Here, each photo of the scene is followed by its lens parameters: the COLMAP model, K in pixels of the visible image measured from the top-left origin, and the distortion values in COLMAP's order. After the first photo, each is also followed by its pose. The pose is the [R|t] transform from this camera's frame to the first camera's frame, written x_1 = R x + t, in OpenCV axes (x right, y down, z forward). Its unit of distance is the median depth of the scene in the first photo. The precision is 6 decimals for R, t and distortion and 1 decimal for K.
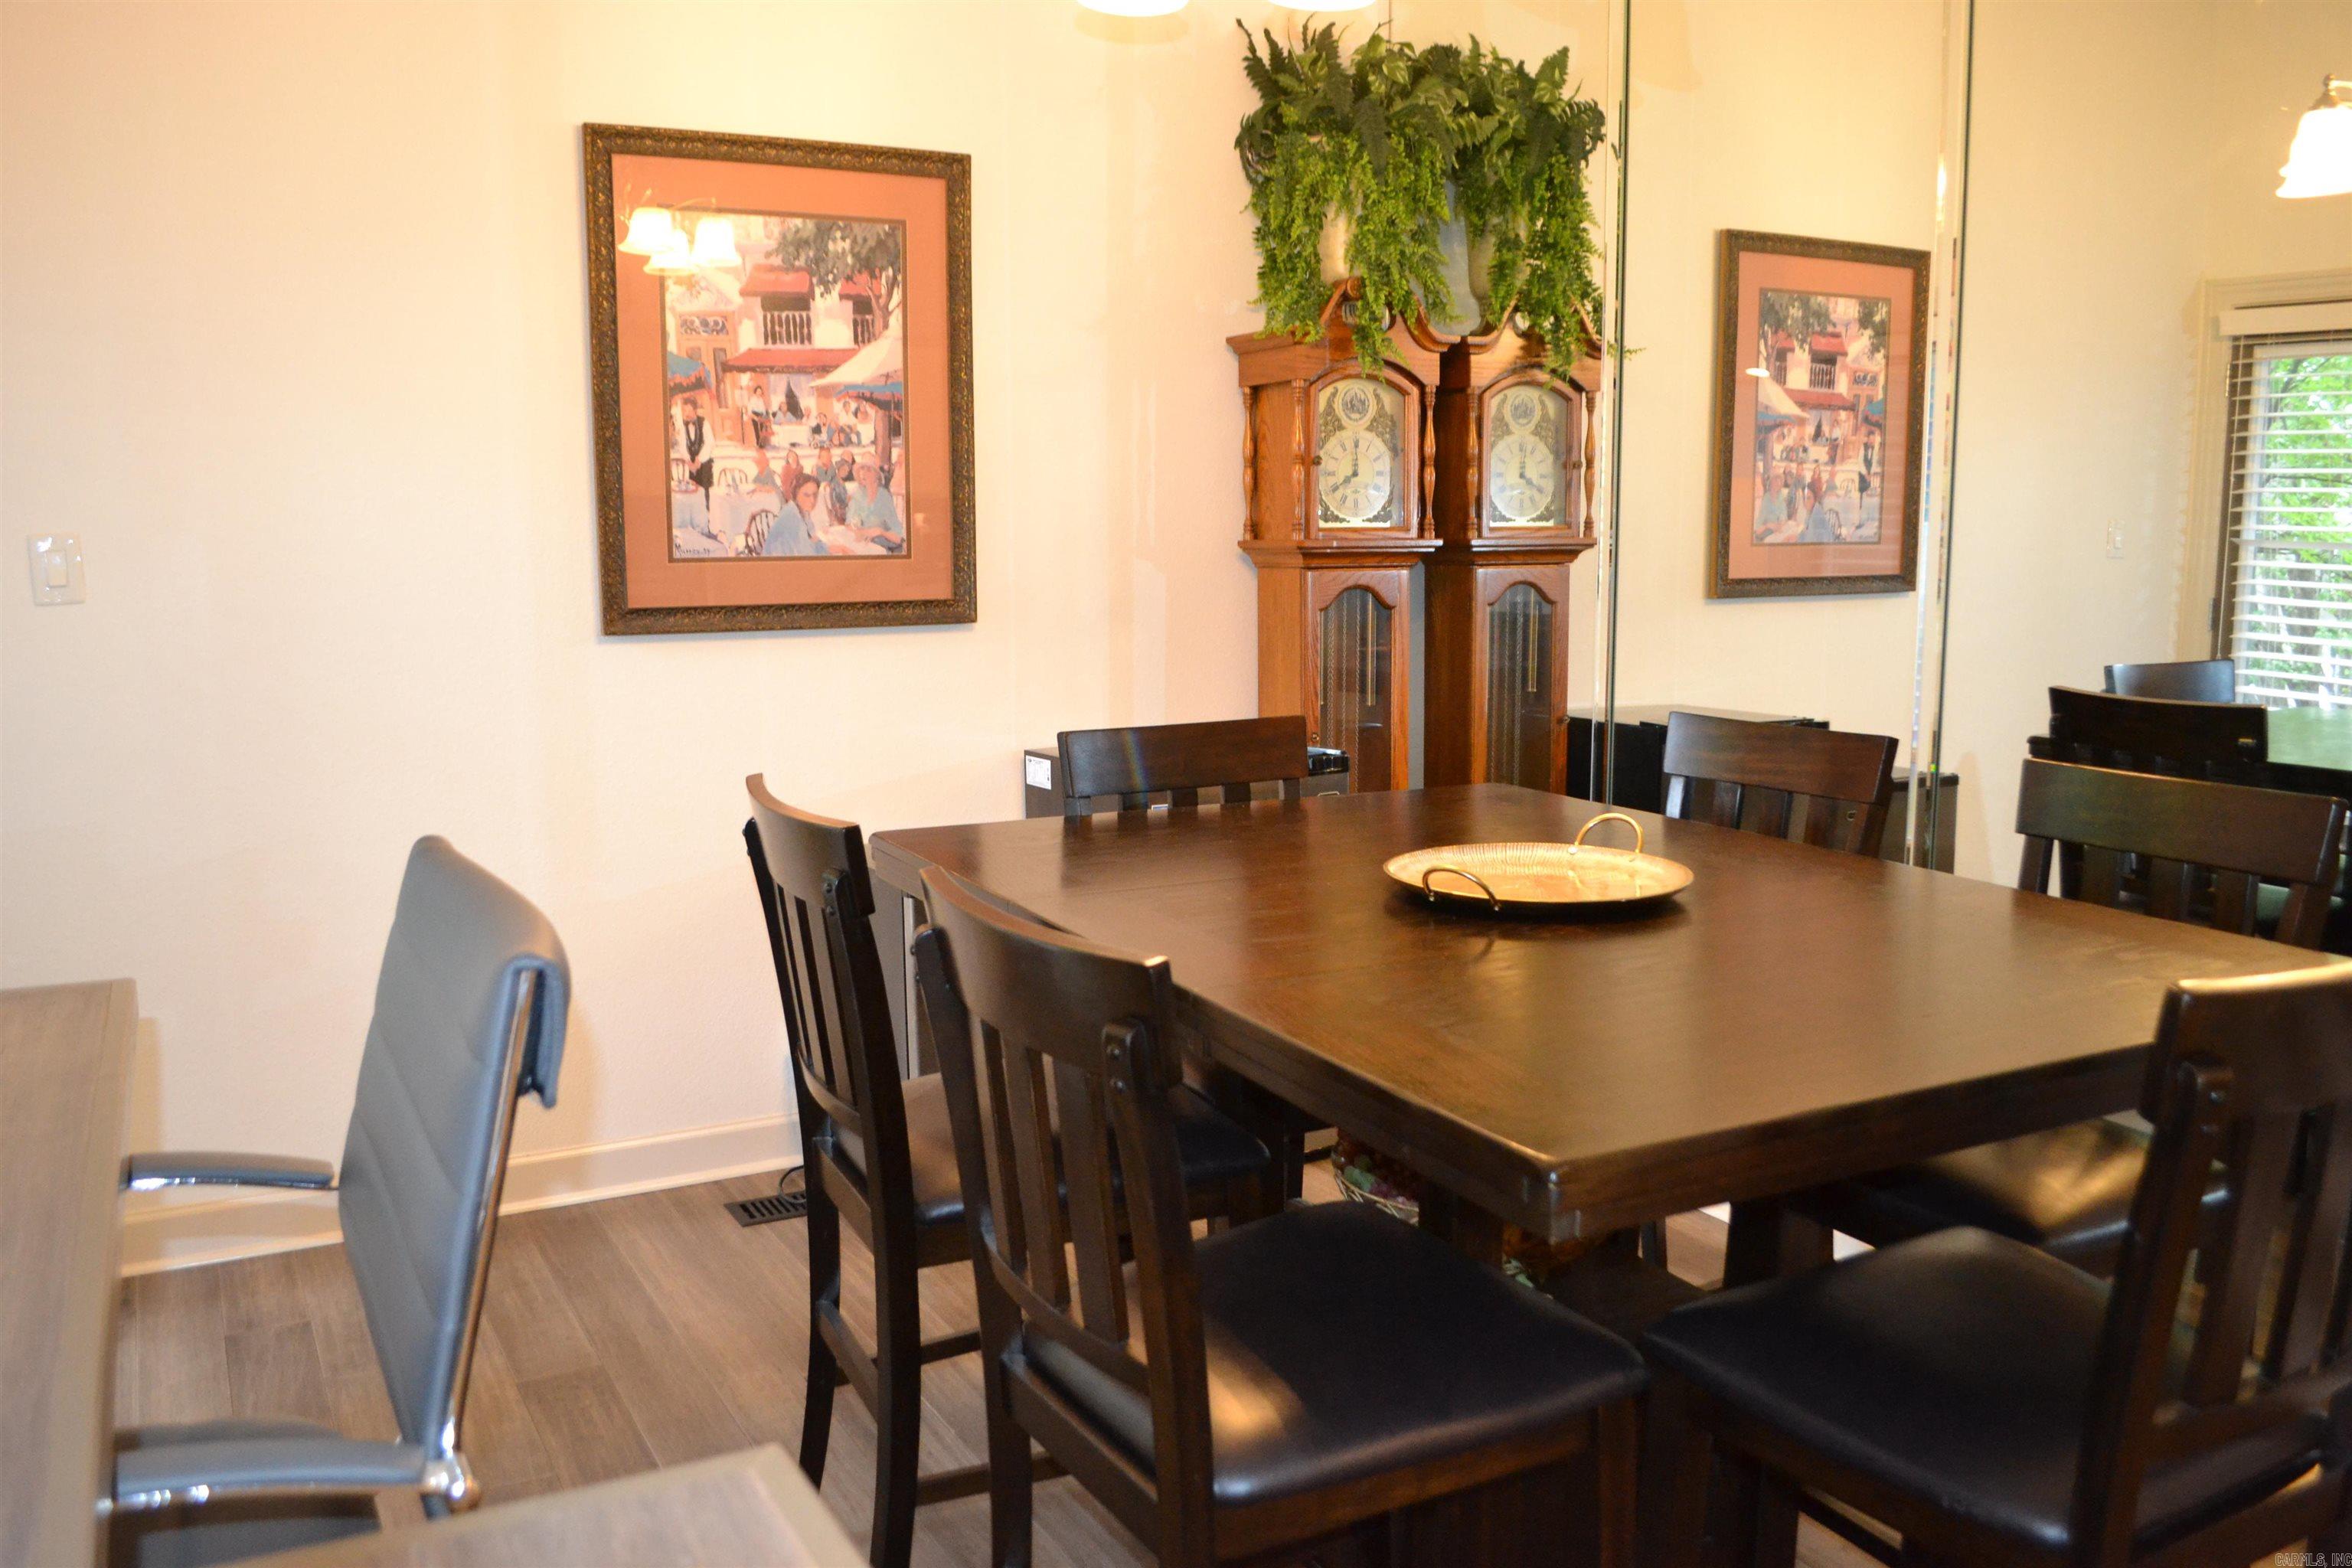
lens RADIAL K [[1877.4, 0, 1182.2], [0, 1877.4, 787.1], [0, 0, 1]] dist [-0.080671, 0.007121]
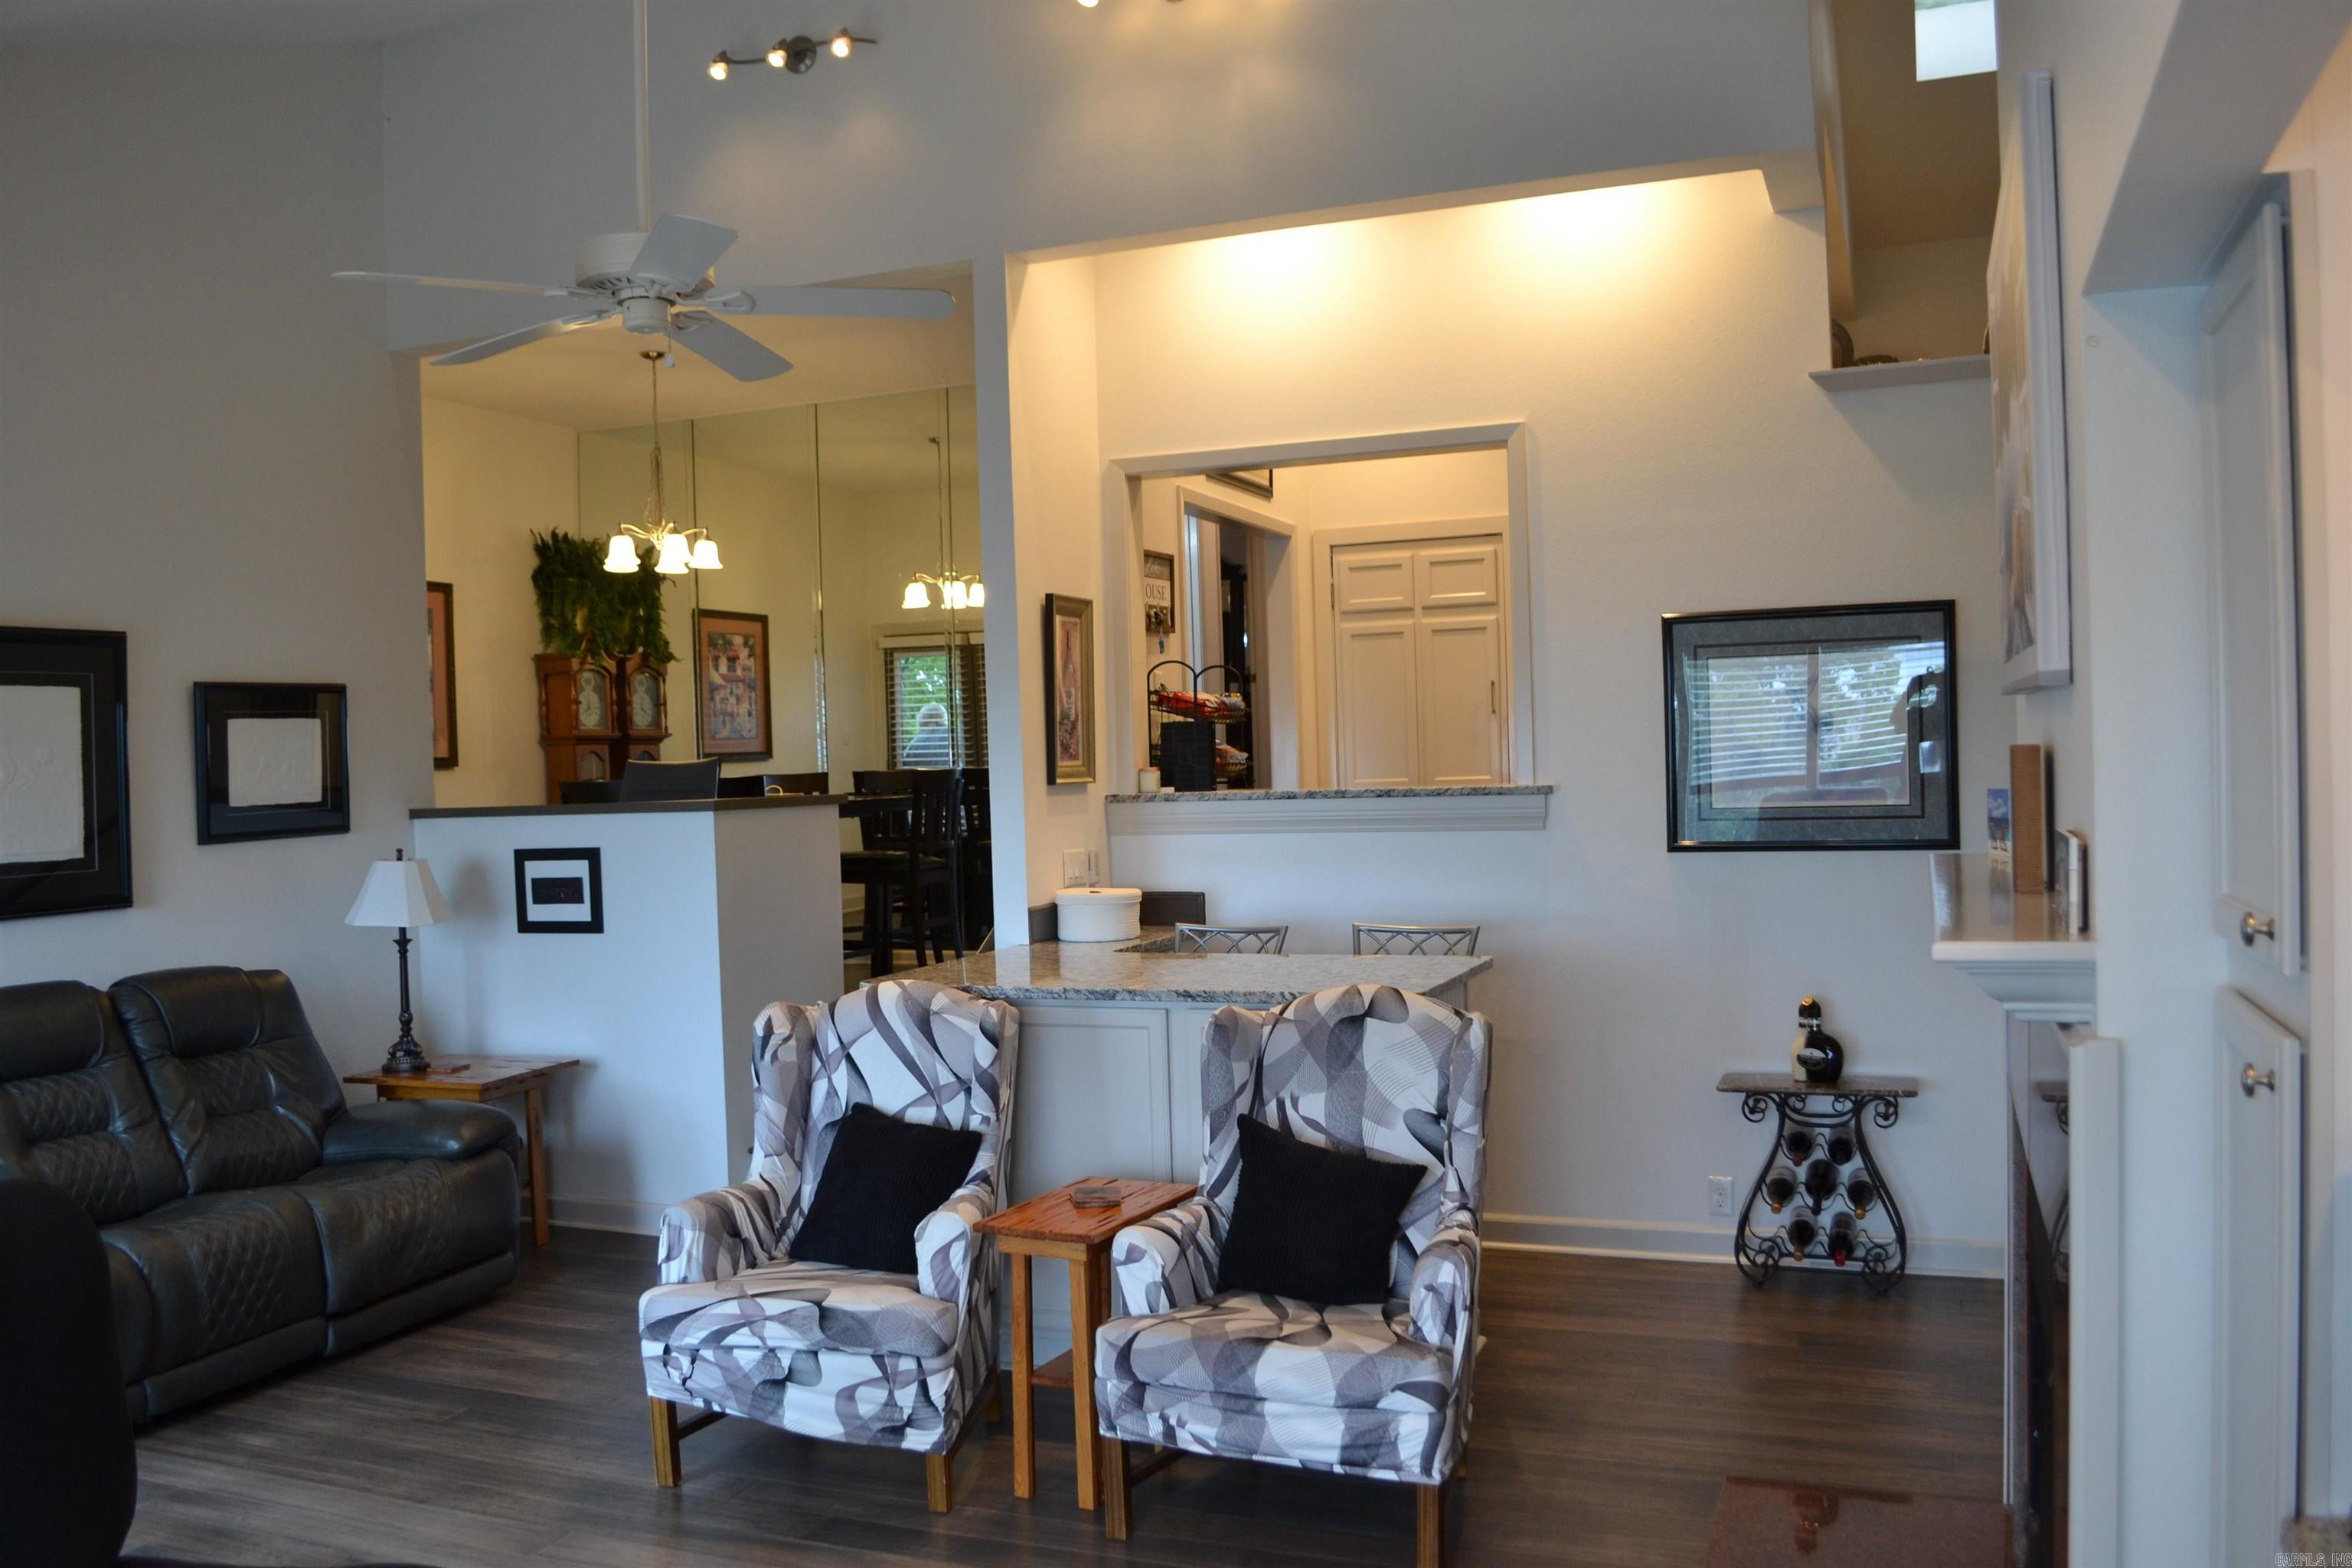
lens RADIAL K [[1877.4, 0, 1174.4], [0, 1877.4, 789.7], [0, 0, 1]] dist [-0.080671, 0.007121]
pose [[0.772297, -0.036019, 0.634240, -0.750065], [0.126634, 0.987083, -0.098142, 0.241886], [-0.622513, 0.156111, 0.766882, -1.179381]]
